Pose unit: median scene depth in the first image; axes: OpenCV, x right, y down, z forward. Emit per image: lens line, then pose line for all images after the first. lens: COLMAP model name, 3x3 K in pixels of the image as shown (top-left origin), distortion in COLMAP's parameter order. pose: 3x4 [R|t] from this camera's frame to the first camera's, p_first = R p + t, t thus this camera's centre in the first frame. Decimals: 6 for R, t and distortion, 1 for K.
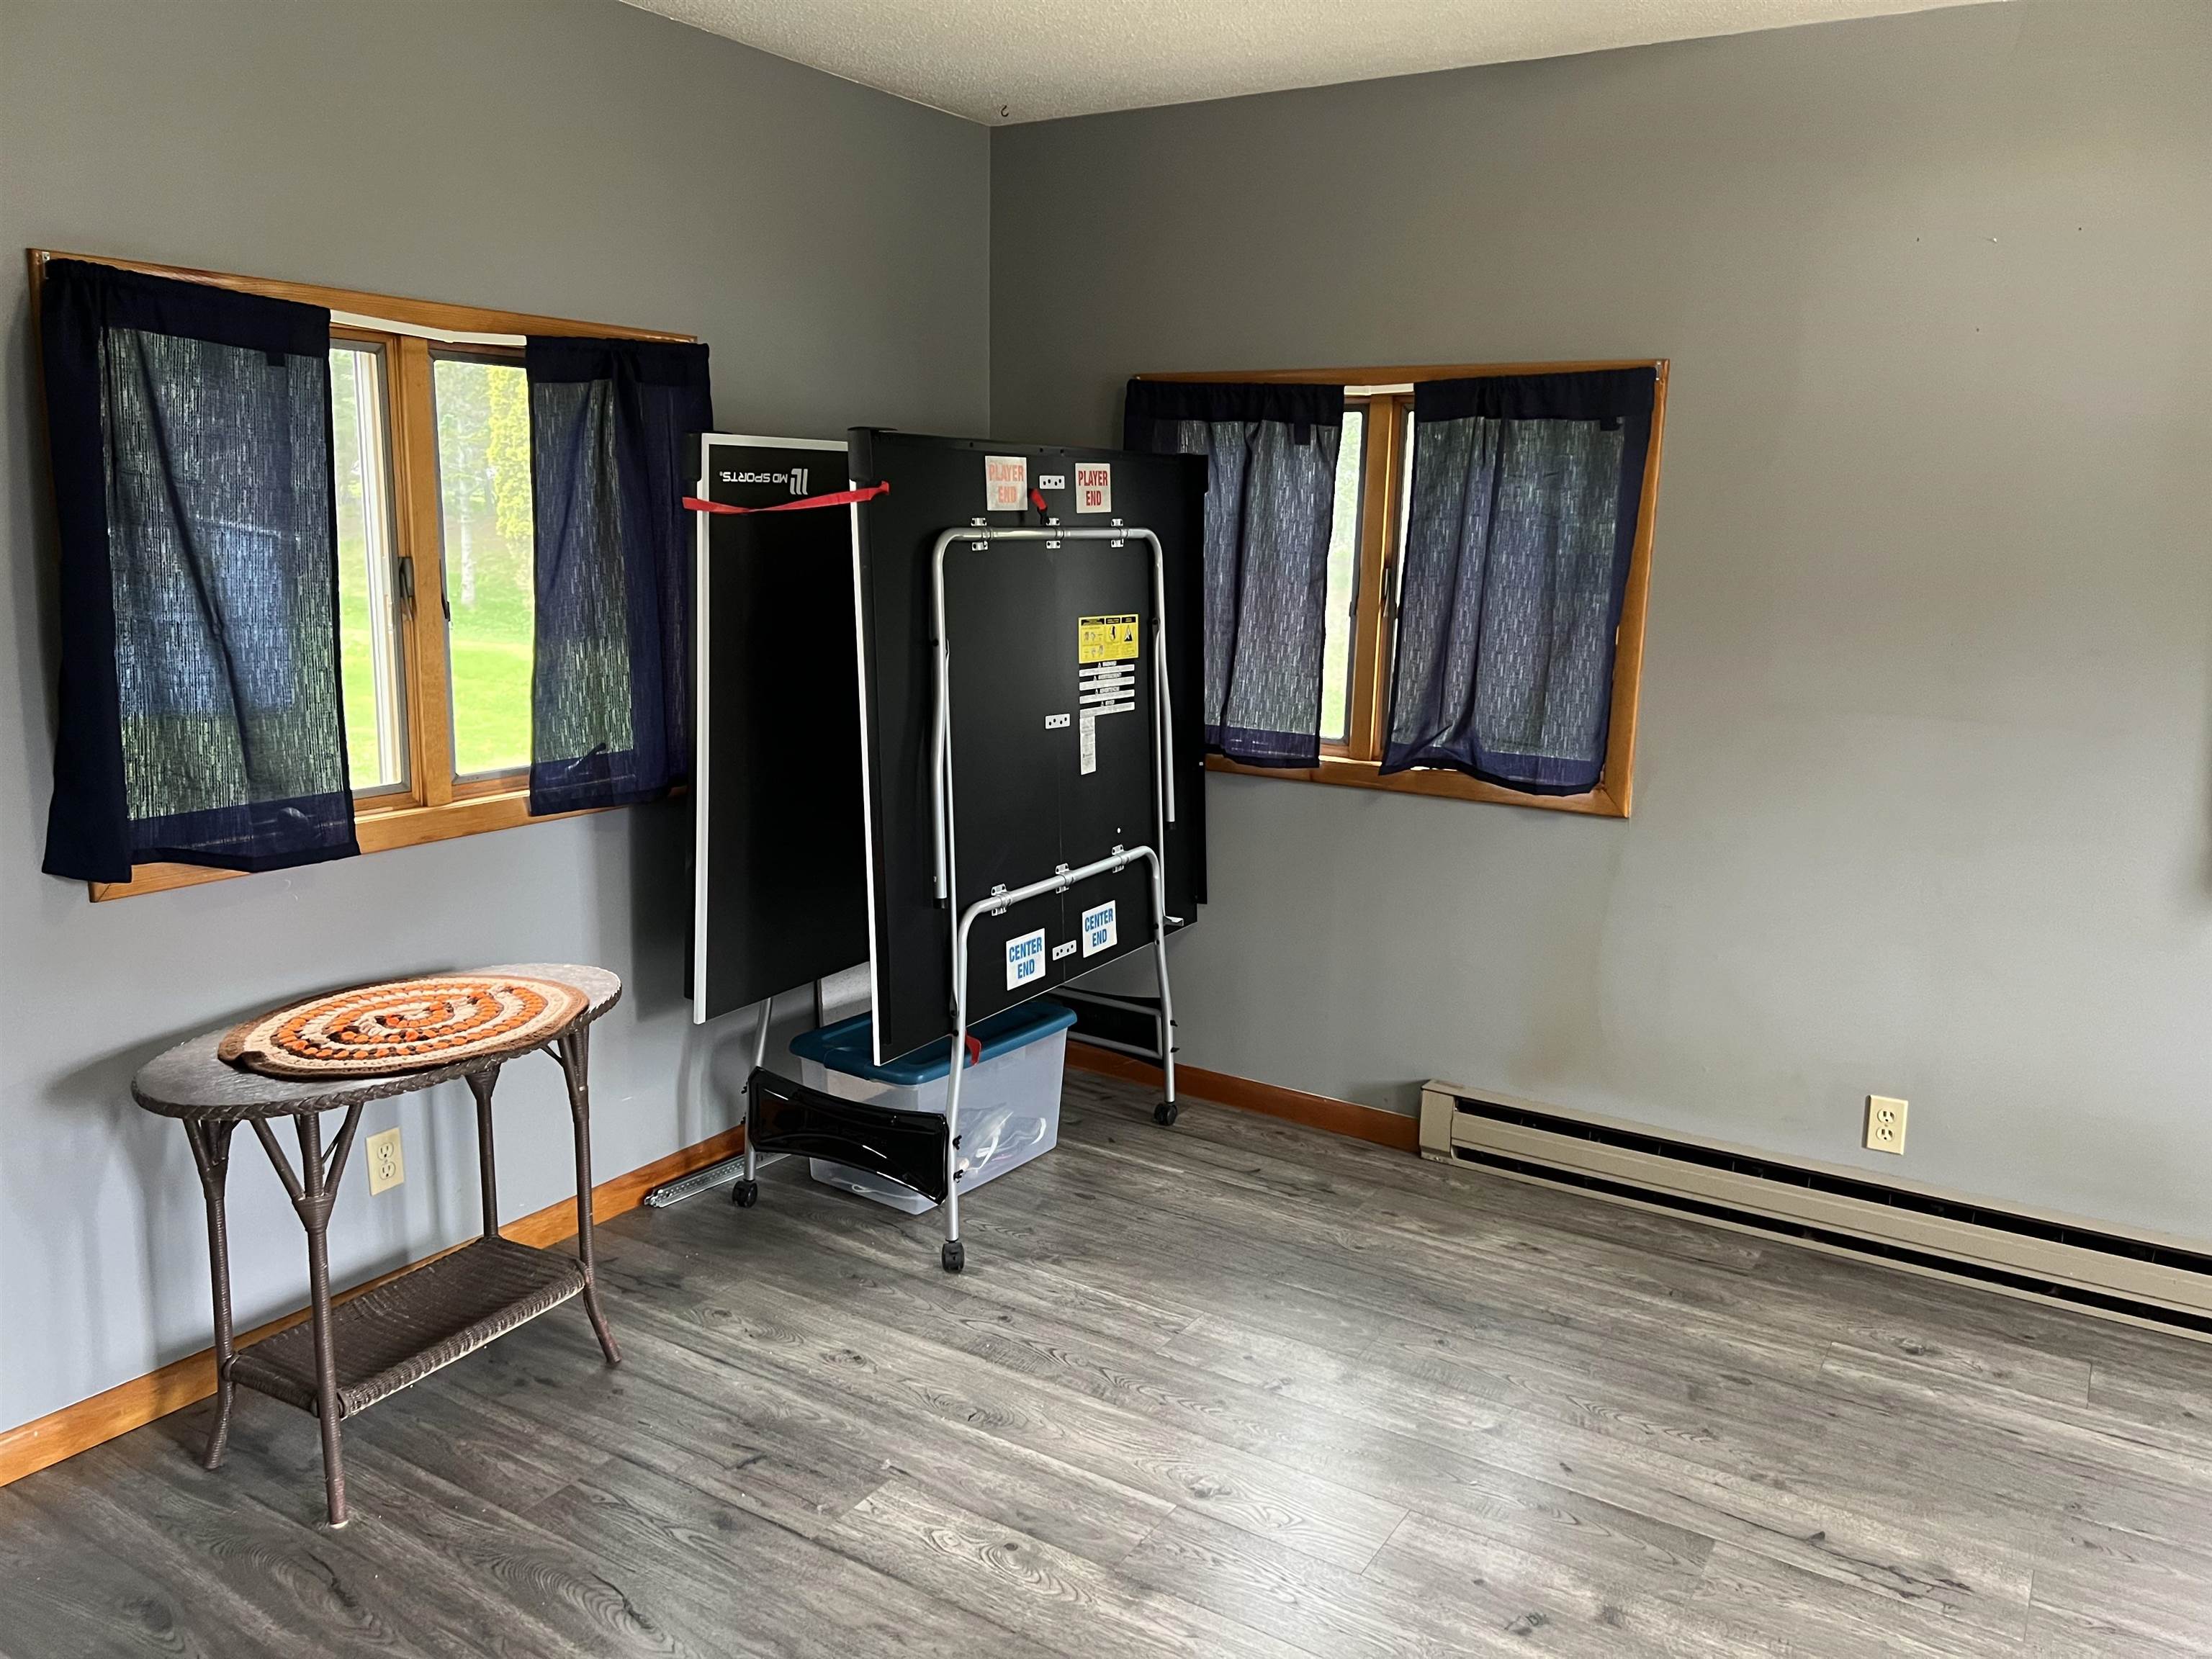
lens RADIAL K [[1679.7, 0, 1106.0], [0, 1679.7, 829.5], [0, 0, 1]] dist [0.075722, -0.115825]
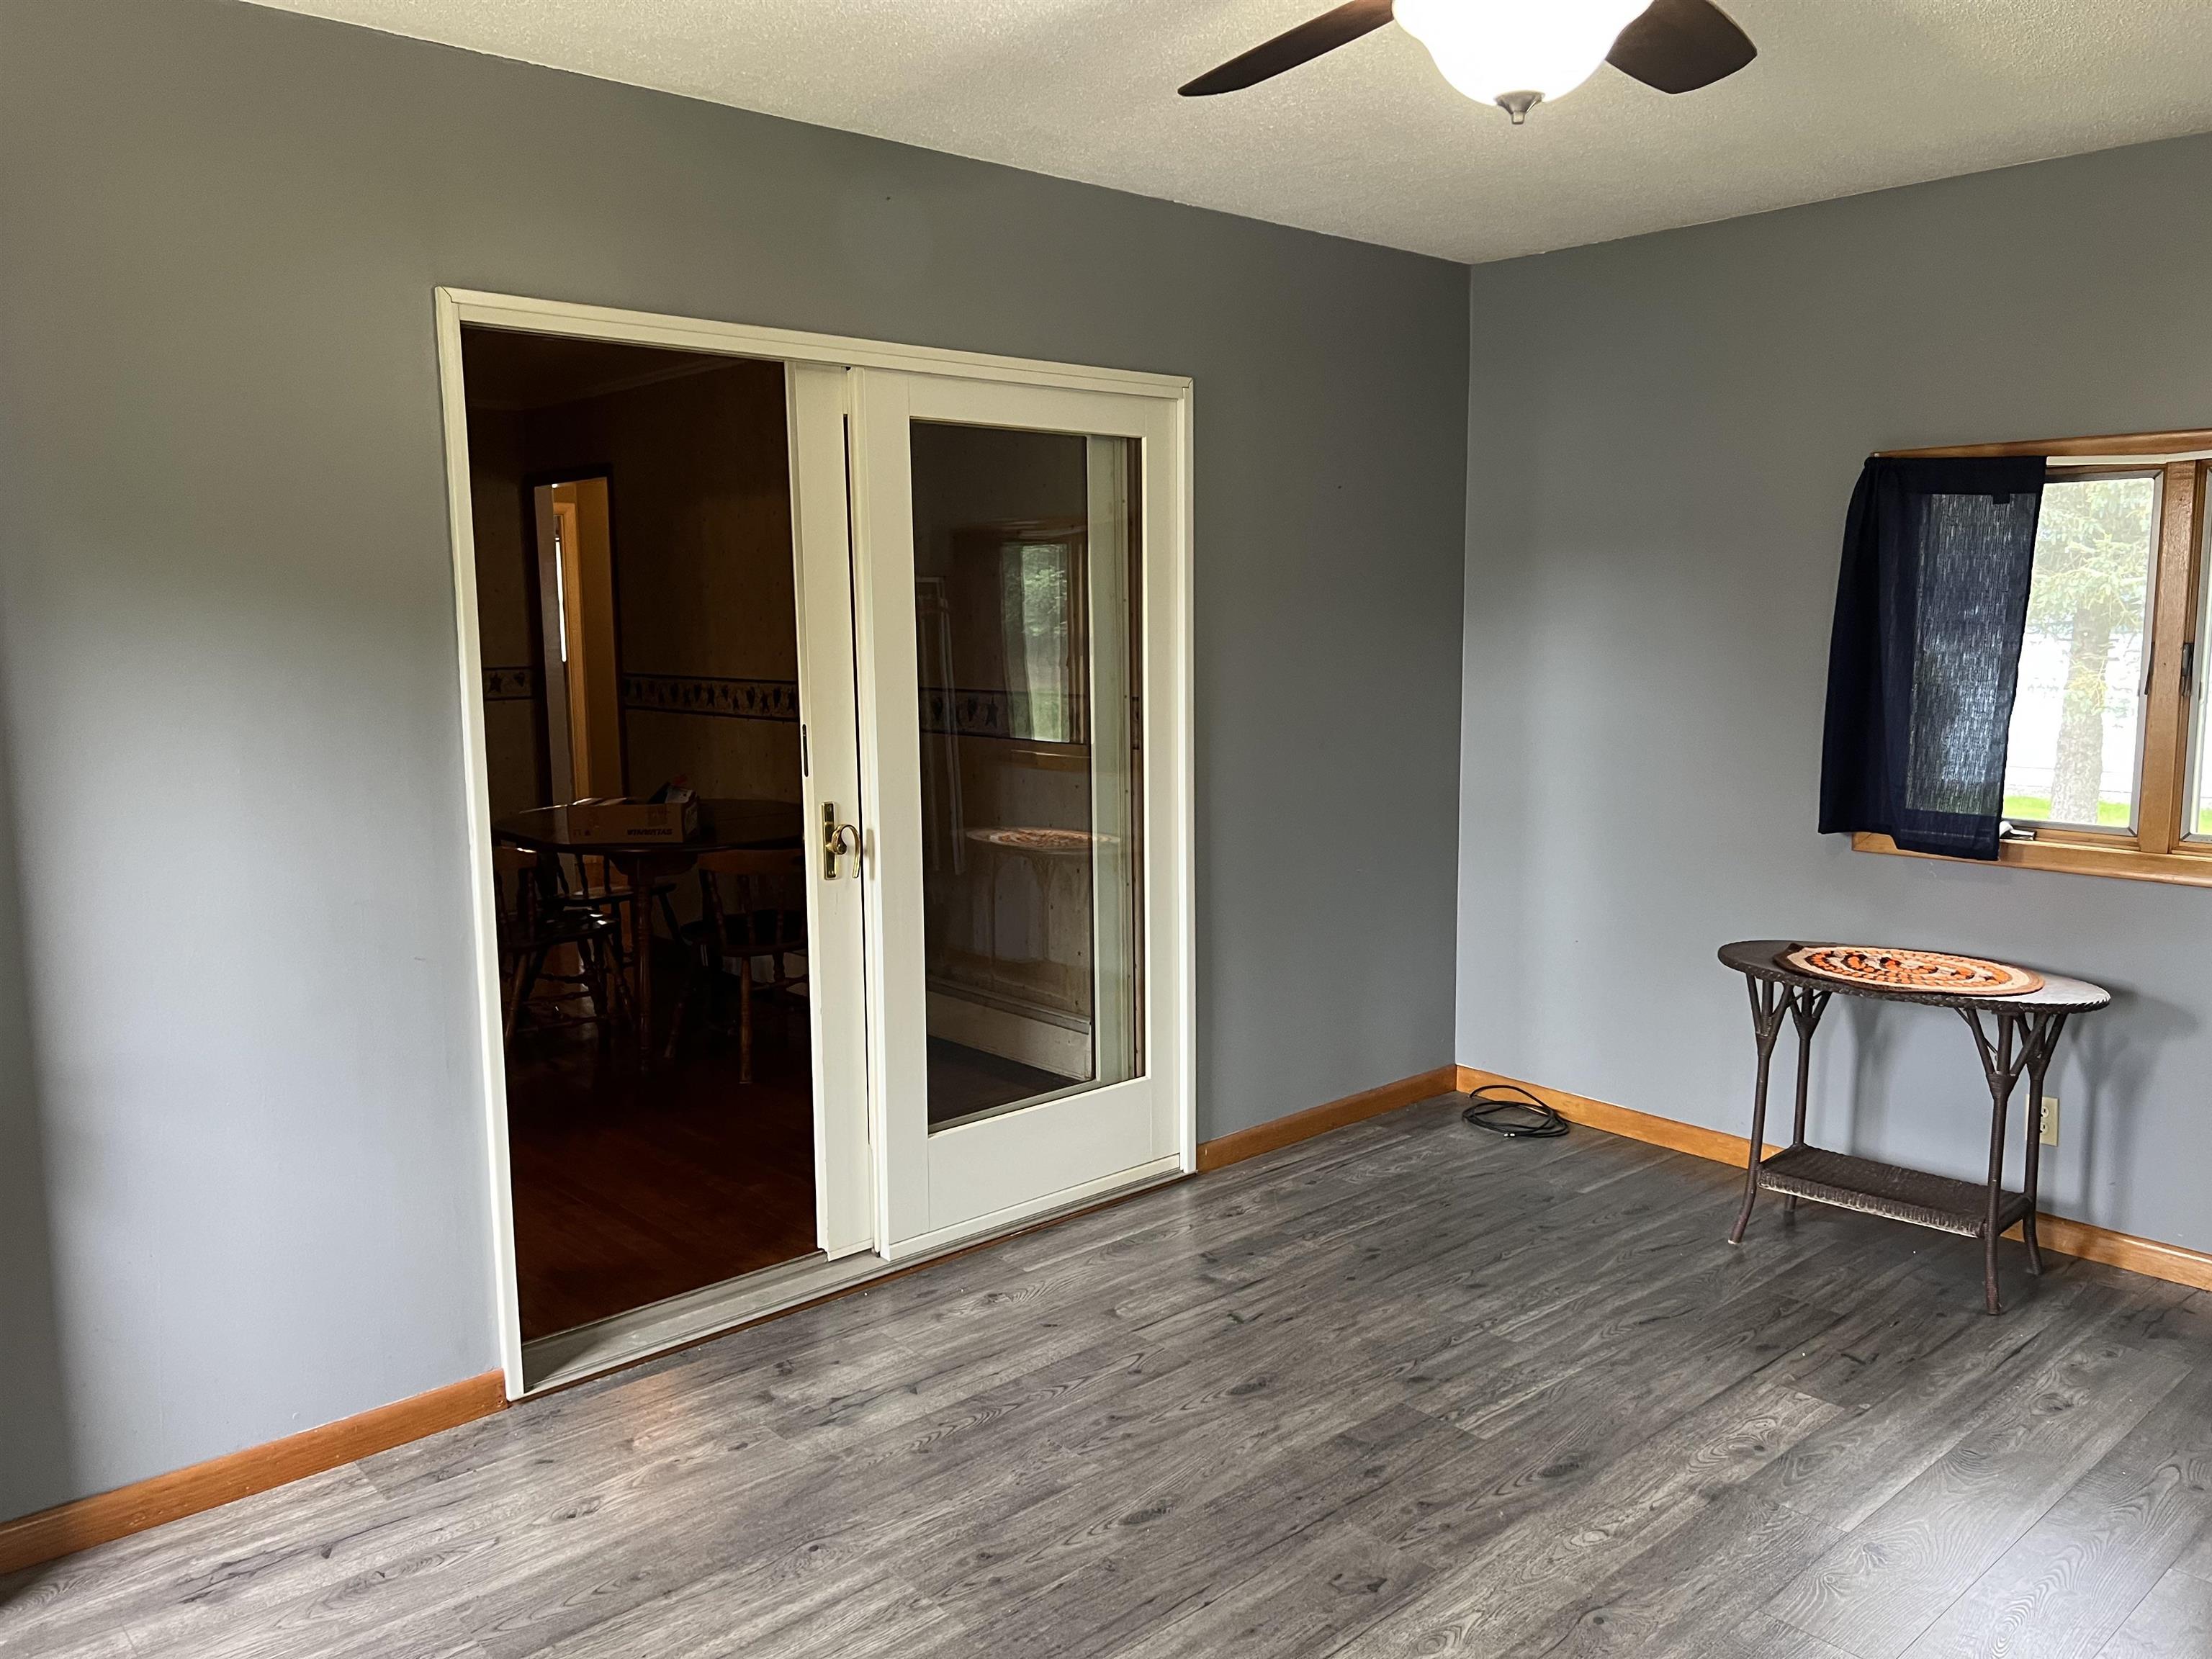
lens RADIAL K [[1703.3, 0, 1106.0], [0, 1703.3, 829.5], [0, 0, 1]] dist [0.045275, -0.056201]
pose [[-0.267396, 0.114217, -0.956793, 0.120145], [-0.186973, 0.967928, 0.167800, -0.012142], [0.945273, 0.223763, -0.237465, 0.076428]]
